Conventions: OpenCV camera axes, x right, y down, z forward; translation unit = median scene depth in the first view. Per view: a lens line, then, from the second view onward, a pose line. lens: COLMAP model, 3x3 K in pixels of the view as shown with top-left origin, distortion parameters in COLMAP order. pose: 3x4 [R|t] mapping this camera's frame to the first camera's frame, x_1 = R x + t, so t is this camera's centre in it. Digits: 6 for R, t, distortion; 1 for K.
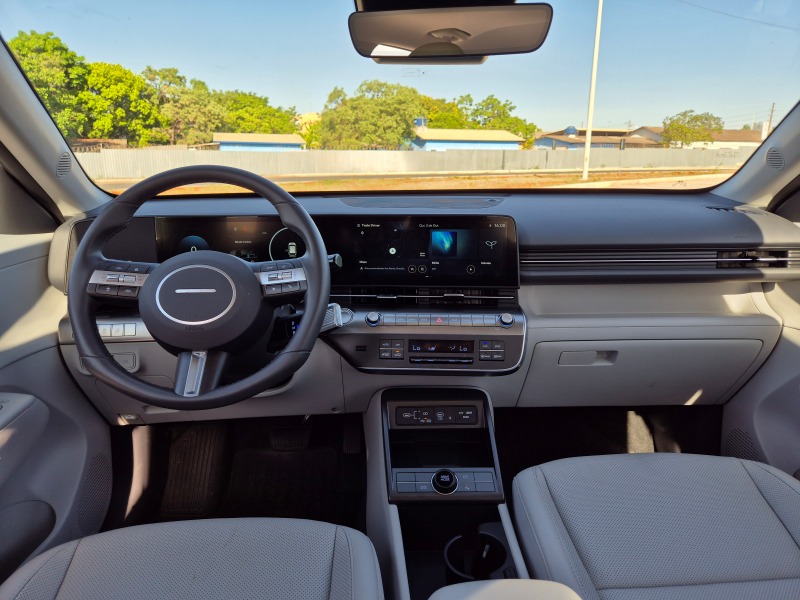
lens RADIAL K [[537.3, 0, 400.0], [0, 537.3, 300.0], [0, 0, 1]] dist [0.054471, -0.055017]
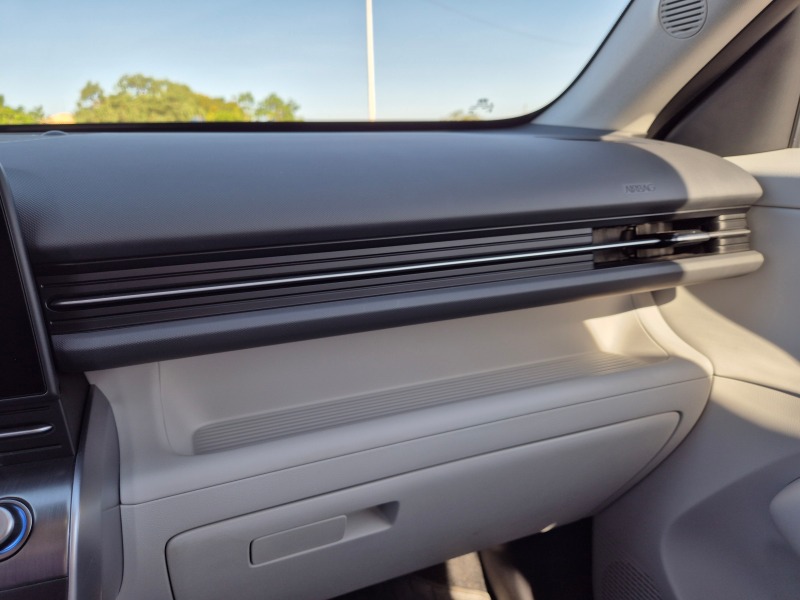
lens RADIAL K [[556.9, 0, 389.1], [0, 556.9, 301.9], [0, 0, 1]] dist [0.006902, -0.032153]
pose [[0.941485, -0.106216, 0.319882, 0.275867], [0.109185, 0.993983, 0.008693, -0.049679], [-0.318880, 0.026742, 0.947418, 0.602937]]
